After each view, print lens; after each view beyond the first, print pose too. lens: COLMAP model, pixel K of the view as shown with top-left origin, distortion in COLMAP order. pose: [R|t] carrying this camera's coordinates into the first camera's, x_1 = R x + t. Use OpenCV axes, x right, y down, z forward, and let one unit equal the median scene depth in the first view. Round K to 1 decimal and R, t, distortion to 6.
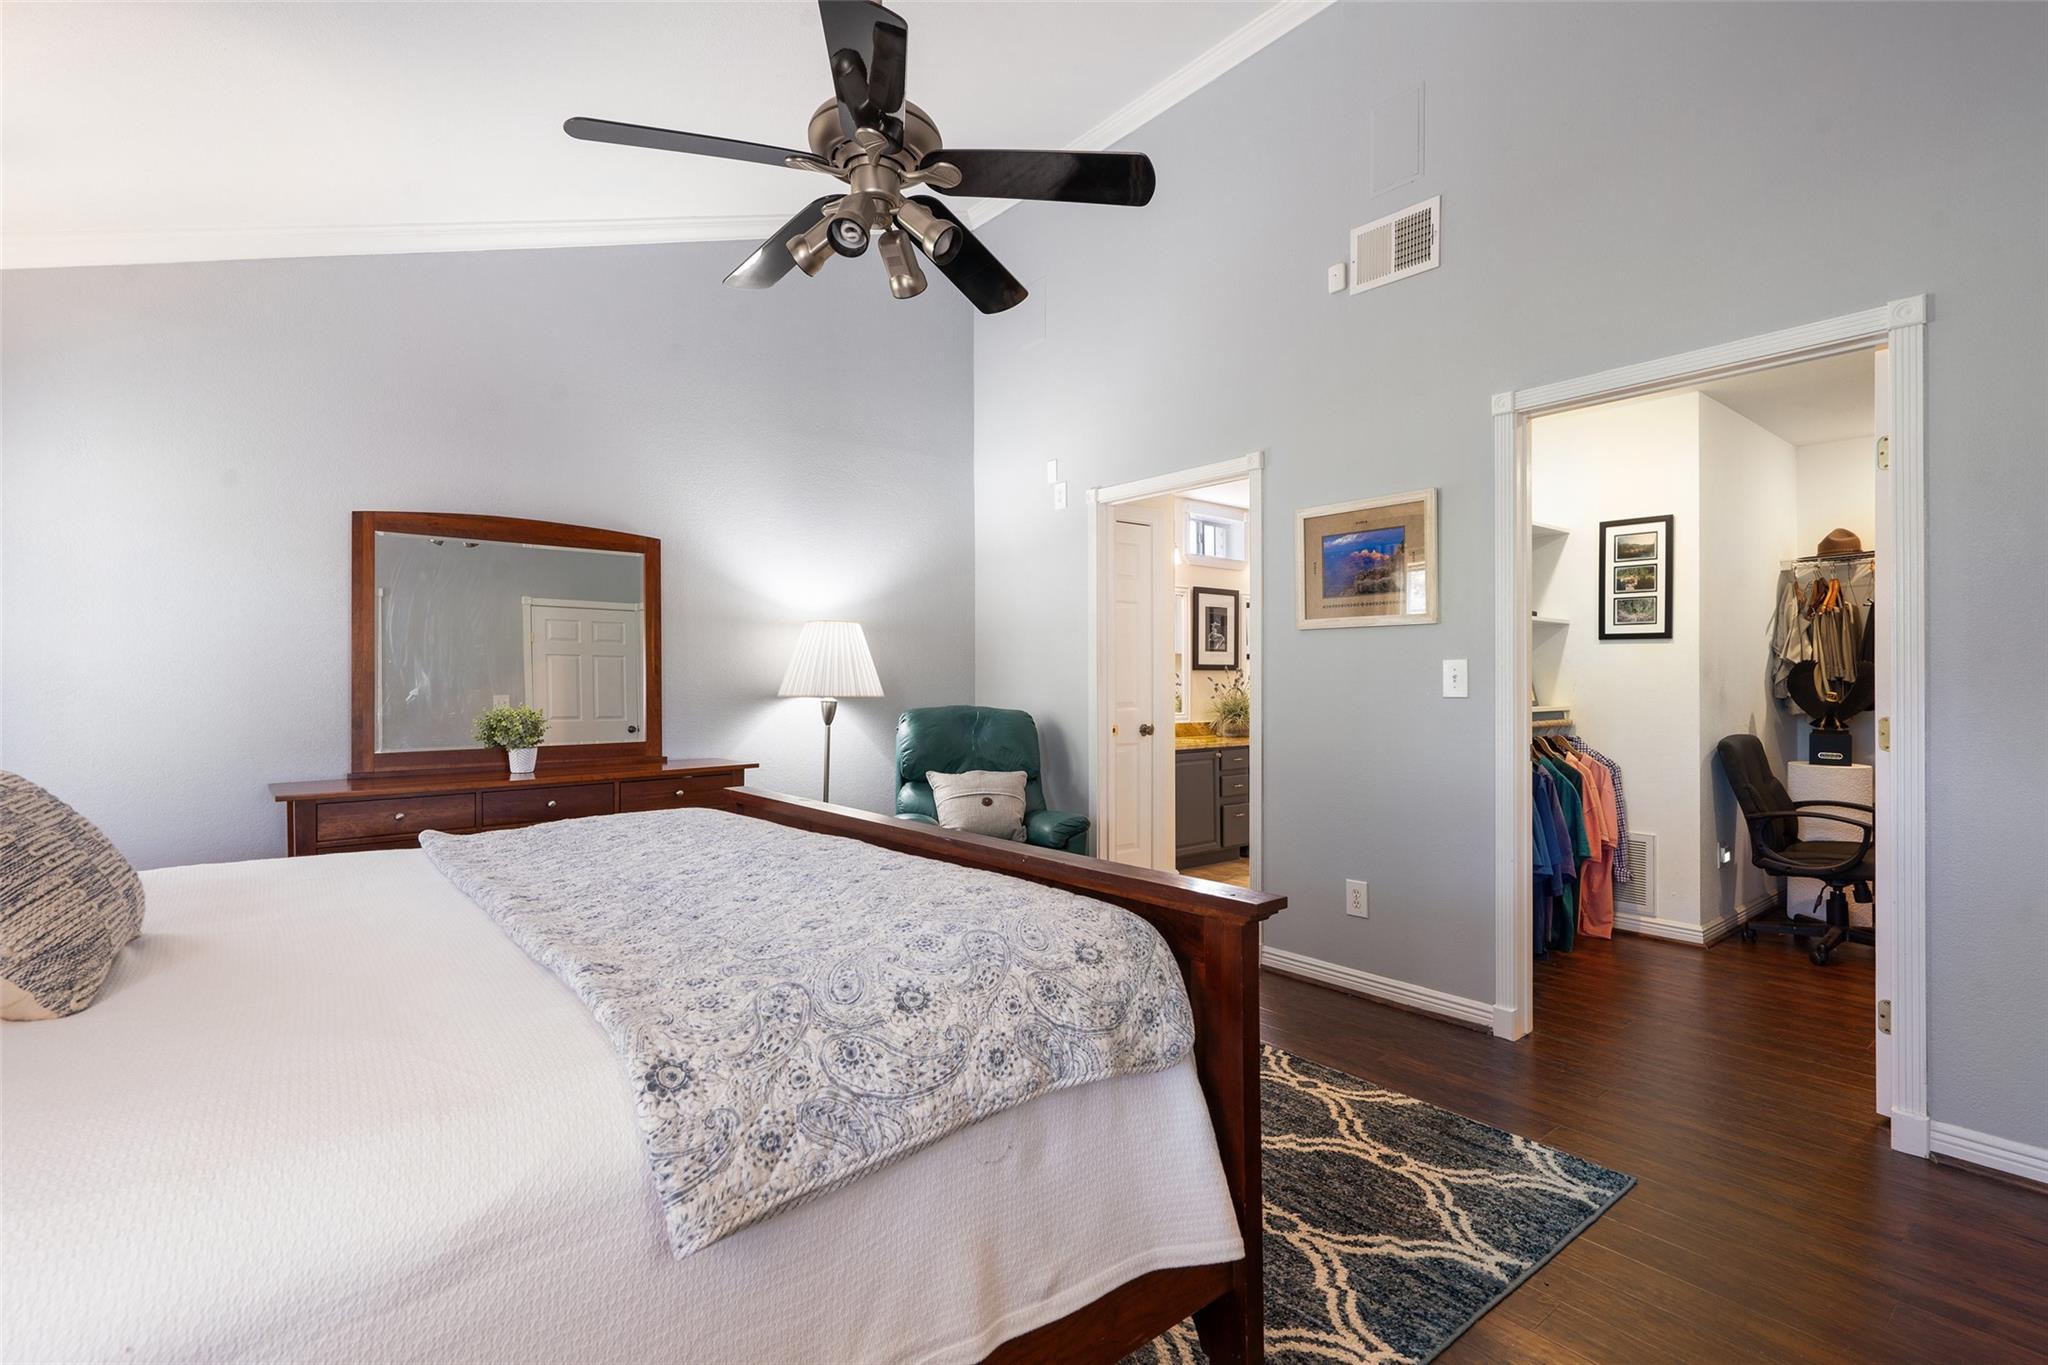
lens RADIAL K [[959.2, 0, 1024.0], [0, 959.2, 682.5], [0, 0, 1]] dist [-0.006806, -0.000649]
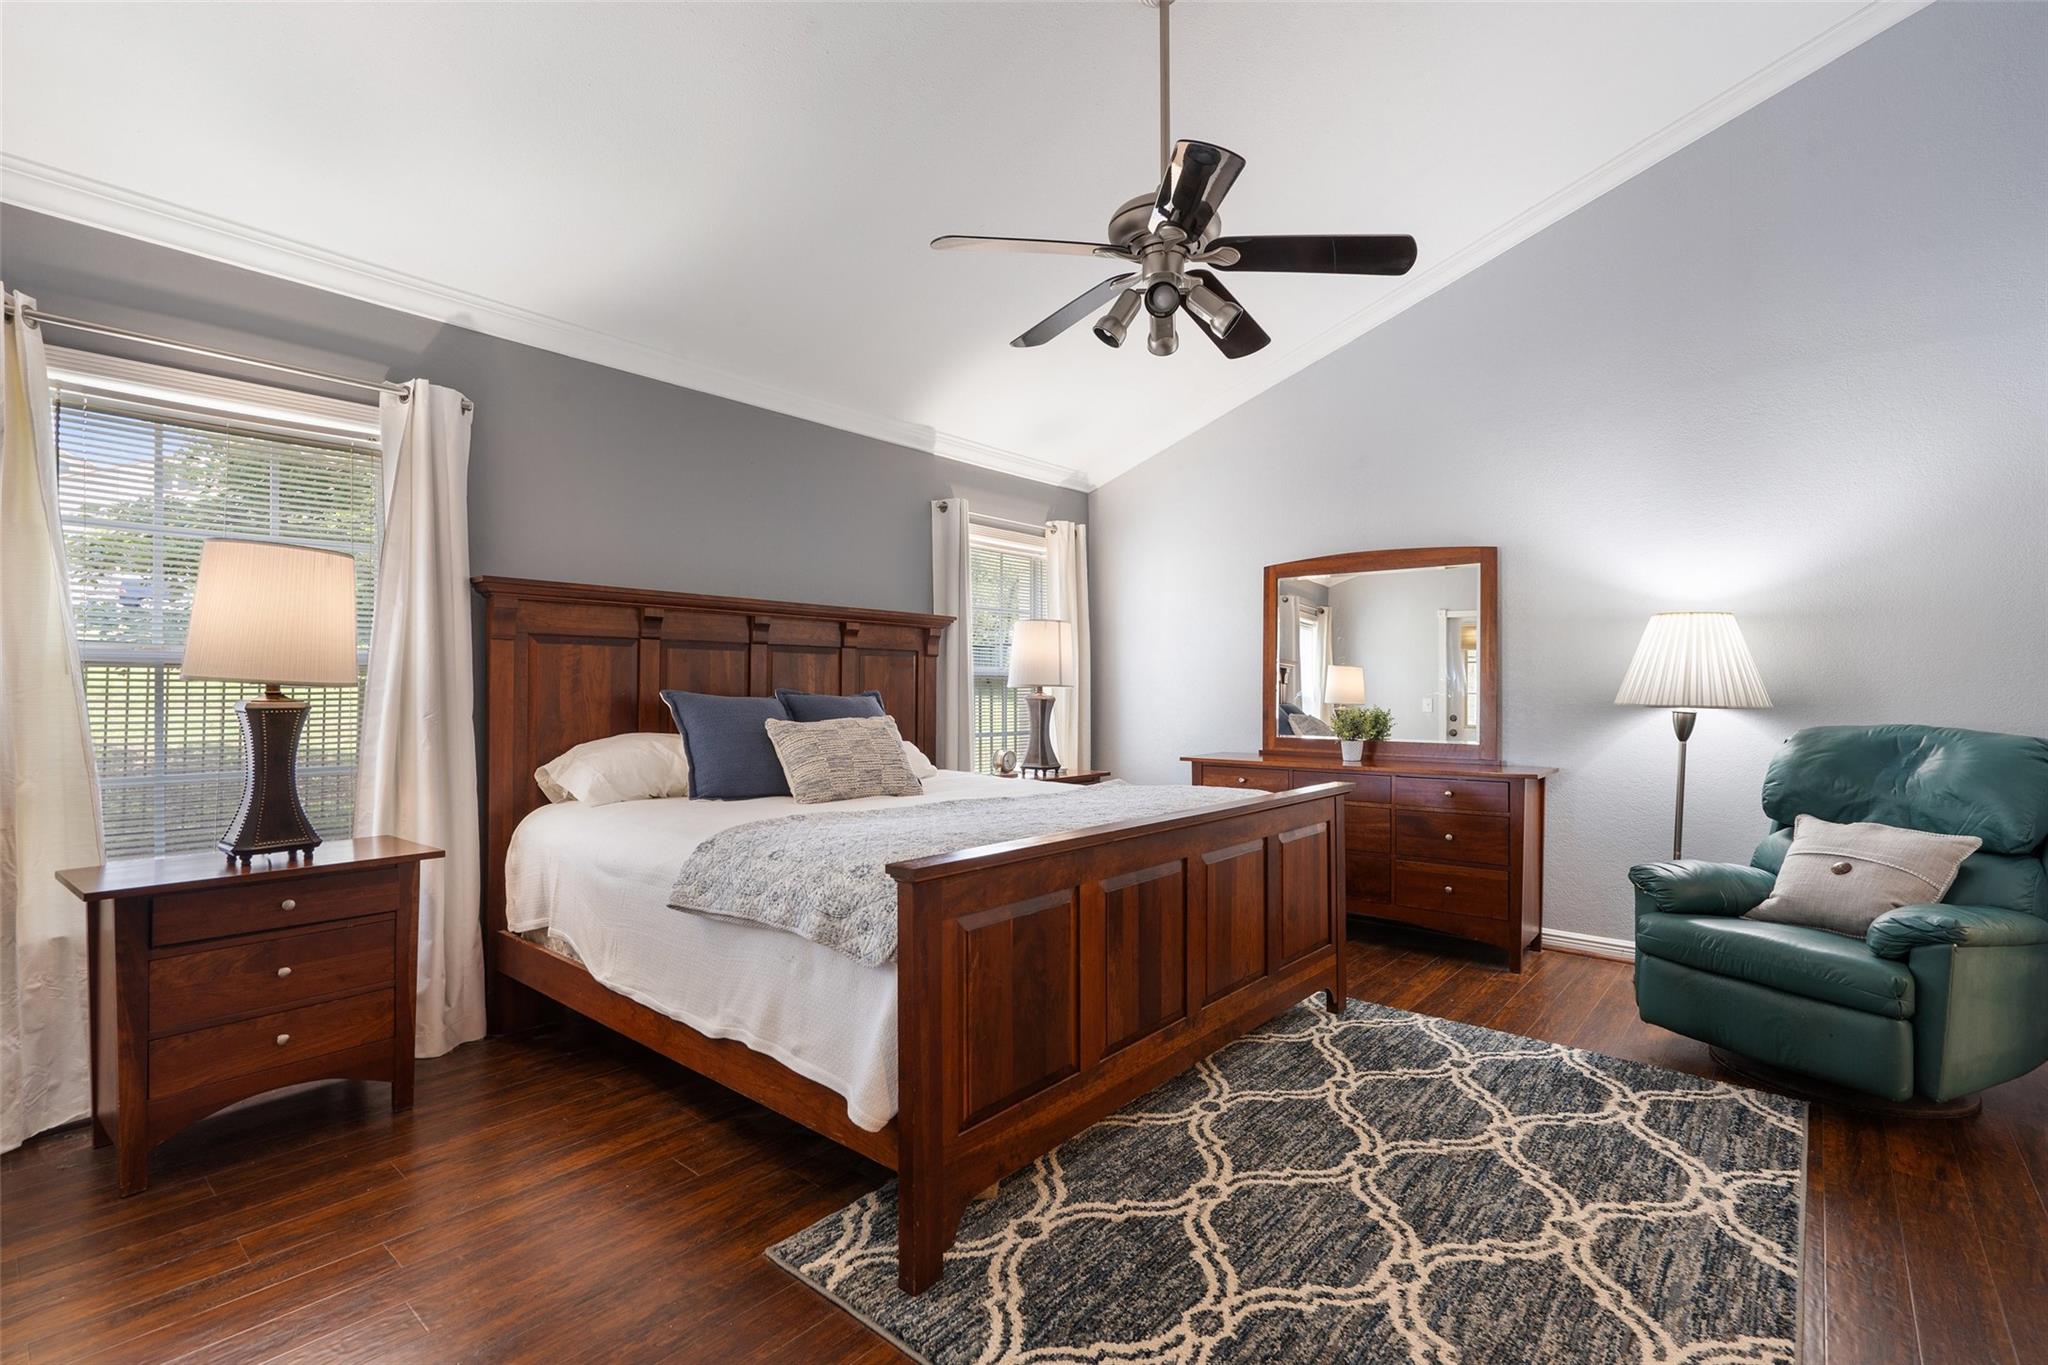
lens RADIAL K [[939.4, 0, 1024.0], [0, 939.4, 682.5], [0, 0, 1]] dist [-0.001993, 0.000135]
pose [[0.170893, -0.000119, -0.985290, 0.482165], [-0.003460, 0.999994, -0.000720, -0.002615], [0.985284, 0.003532, 0.170891, 0.312912]]
